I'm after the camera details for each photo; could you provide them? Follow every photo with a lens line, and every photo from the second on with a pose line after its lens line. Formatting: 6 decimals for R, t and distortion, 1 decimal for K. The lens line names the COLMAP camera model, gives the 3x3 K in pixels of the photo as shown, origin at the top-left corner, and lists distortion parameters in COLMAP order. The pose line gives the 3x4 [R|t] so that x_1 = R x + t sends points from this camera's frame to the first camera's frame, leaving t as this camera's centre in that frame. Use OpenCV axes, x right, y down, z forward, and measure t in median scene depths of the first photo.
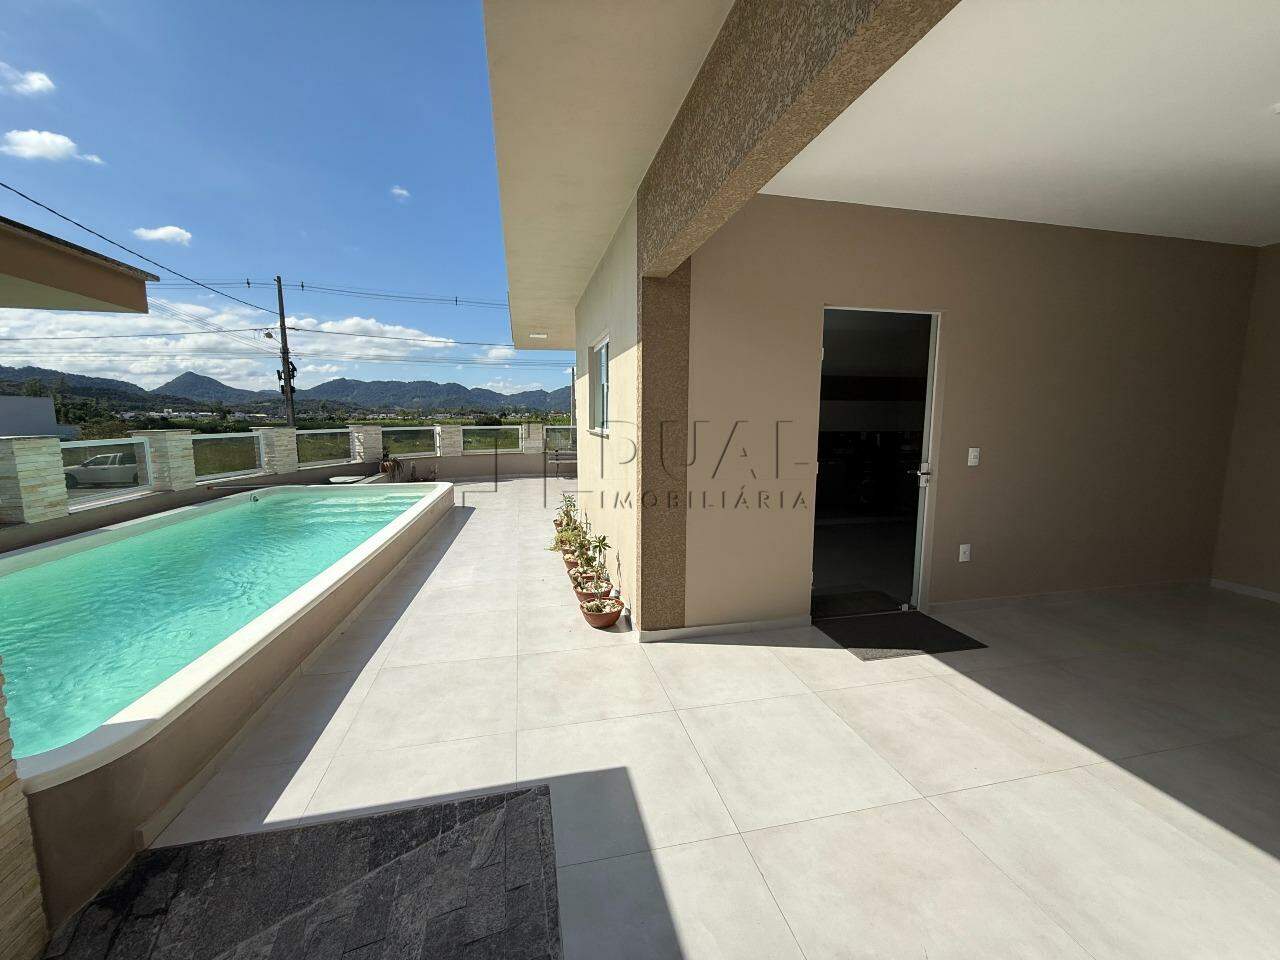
lens RADIAL K [[509.7, 0, 635.9], [0, 509.7, 484.8], [0, 0, 1]] dist [0.000013, 0.000061]
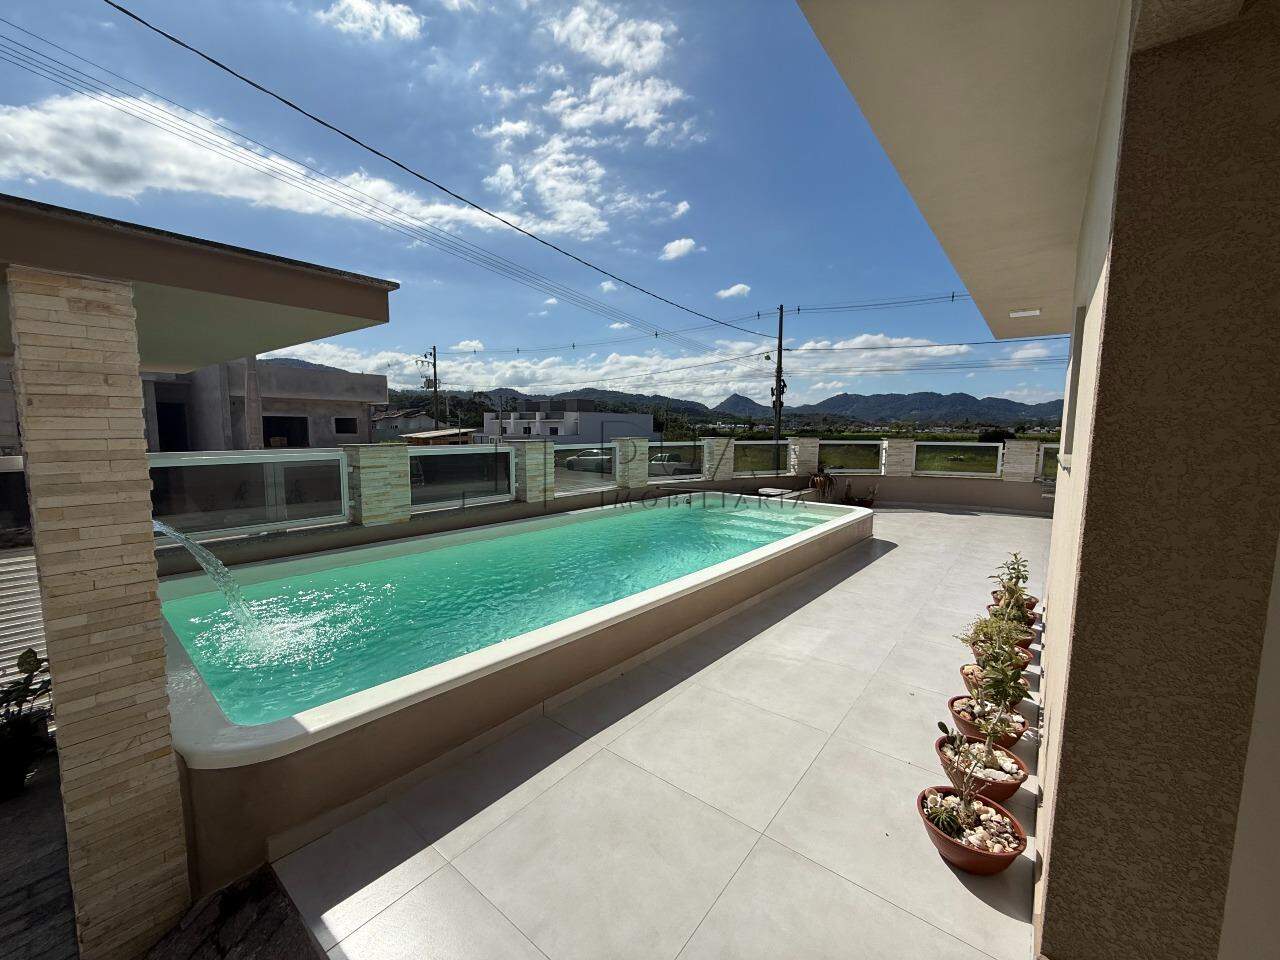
lens RADIAL K [[509.7, 0, 636.7], [0, 509.7, 483.5], [0, 0, 1]] dist [0.000013, 0.000061]
pose [[0.622448, 0.092655, -0.777157, 0.013723], [-0.113678, 0.993141, 0.027357, -0.009462], [0.774362, 0.071317, 0.628711, 0.069184]]
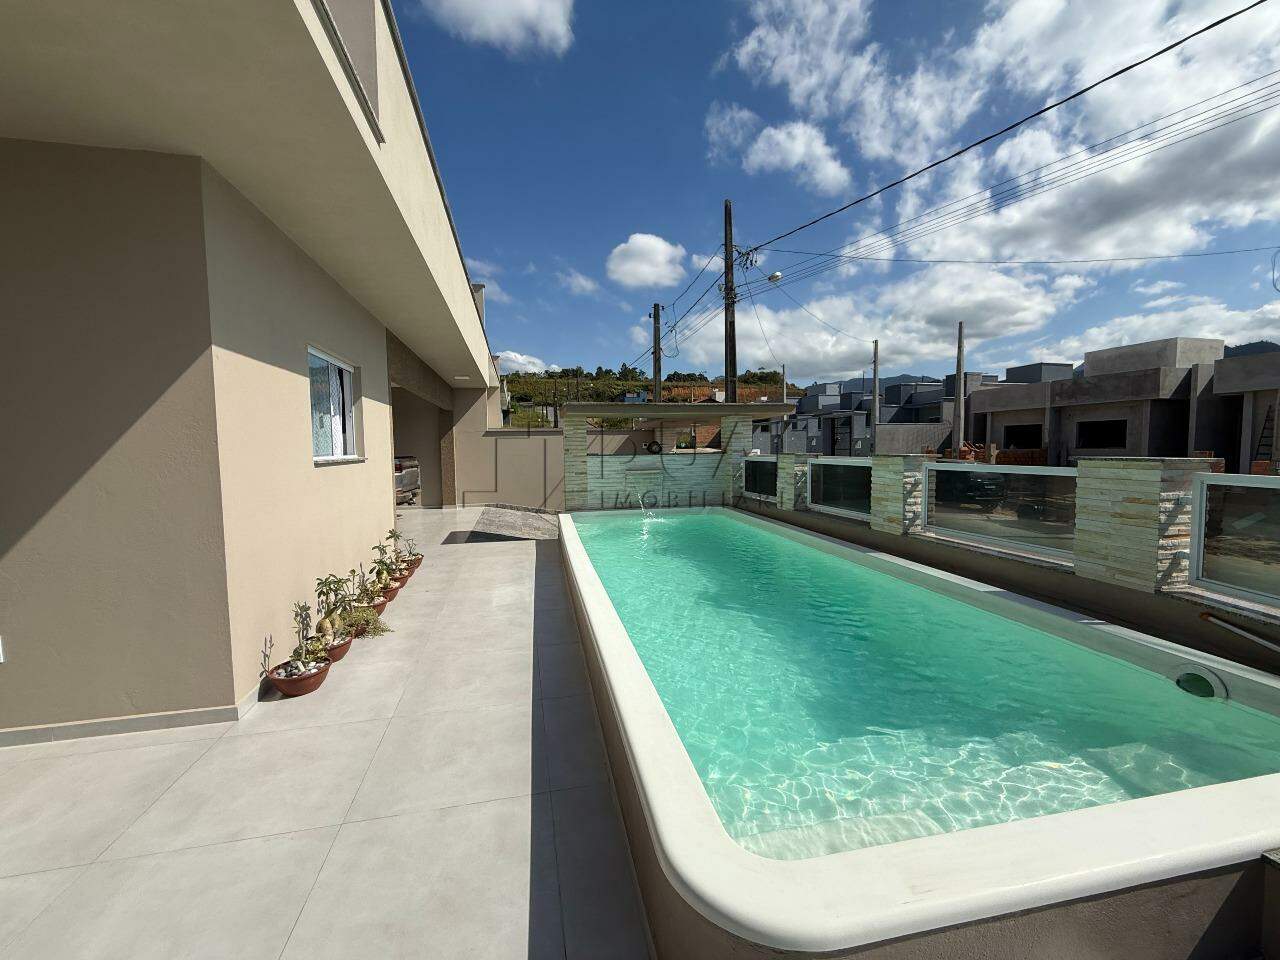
lens RADIAL K [[509.7, 0, 643.7], [0, 509.7, 480.3], [0, 0, 1]] dist [0.000013, 0.000061]
pose [[-0.999762, 0.017486, -0.013054, -0.131195], [0.014548, 0.979993, 0.198497, -0.053647], [0.016264, 0.198260, -0.980015, 0.419012]]
